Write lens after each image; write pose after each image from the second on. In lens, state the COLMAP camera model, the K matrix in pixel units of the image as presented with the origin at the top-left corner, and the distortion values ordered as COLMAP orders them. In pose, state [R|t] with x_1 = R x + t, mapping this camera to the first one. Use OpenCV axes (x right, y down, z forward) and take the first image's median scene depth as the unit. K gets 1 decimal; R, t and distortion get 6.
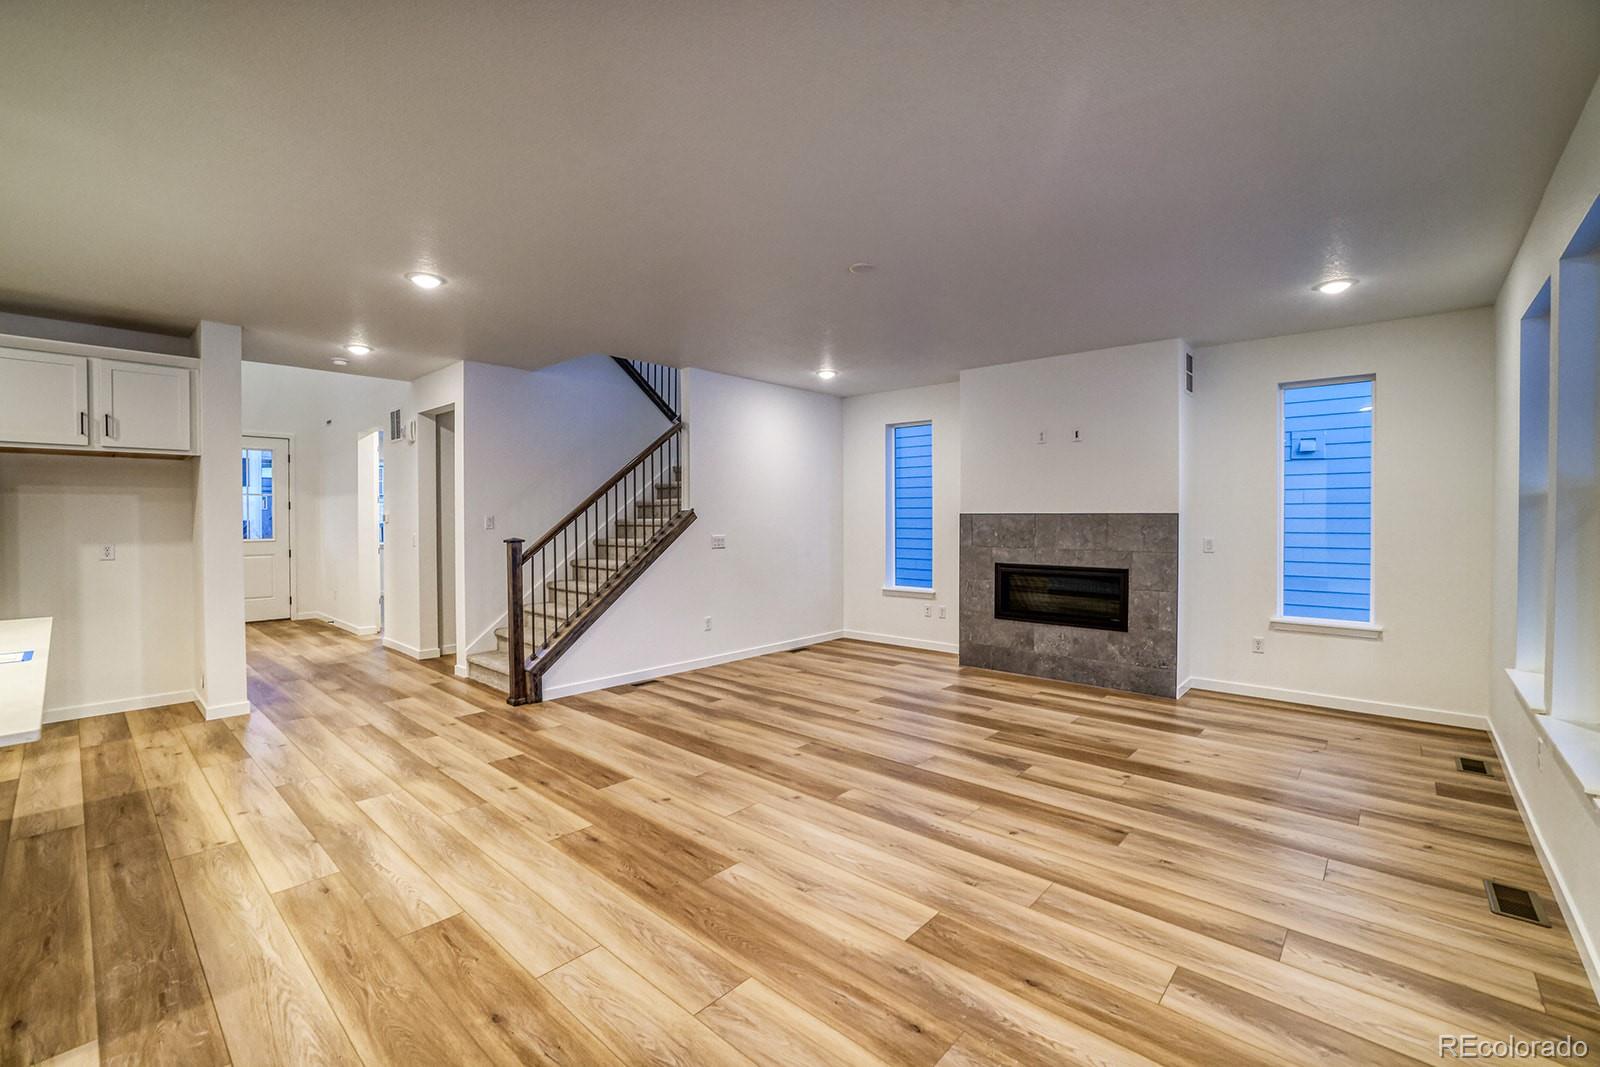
lens RADIAL K [[693.3, 0, 879.4], [0, 693.3, 530.9], [0, 0, 1]] dist [-0.026683, 0.000583]
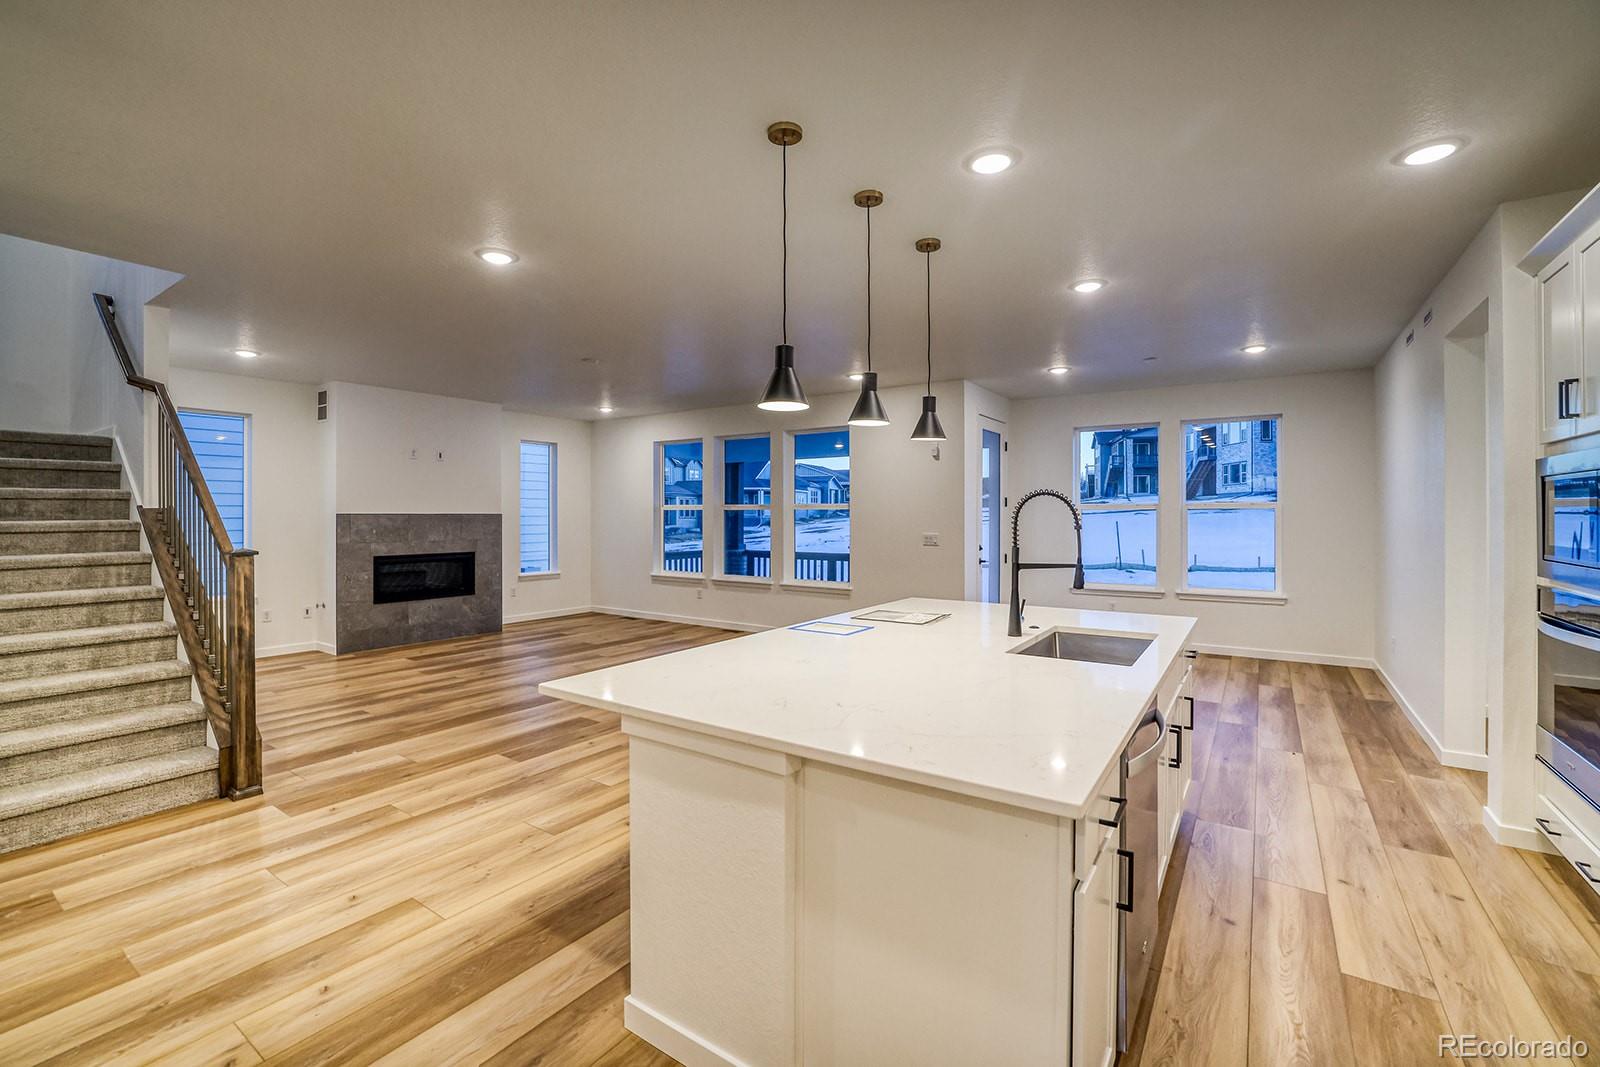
lens RADIAL K [[773.8, 0, 664.9], [0, 773.8, 516.0], [0, 0, 1]] dist [-0.031609, -0.000342]
pose [[-0.004725, 0.000711, 0.999989, -1.353071], [0.022250, 0.999752, -0.000606, -0.011449], [-0.999741, 0.022247, -0.004740, 0.626004]]
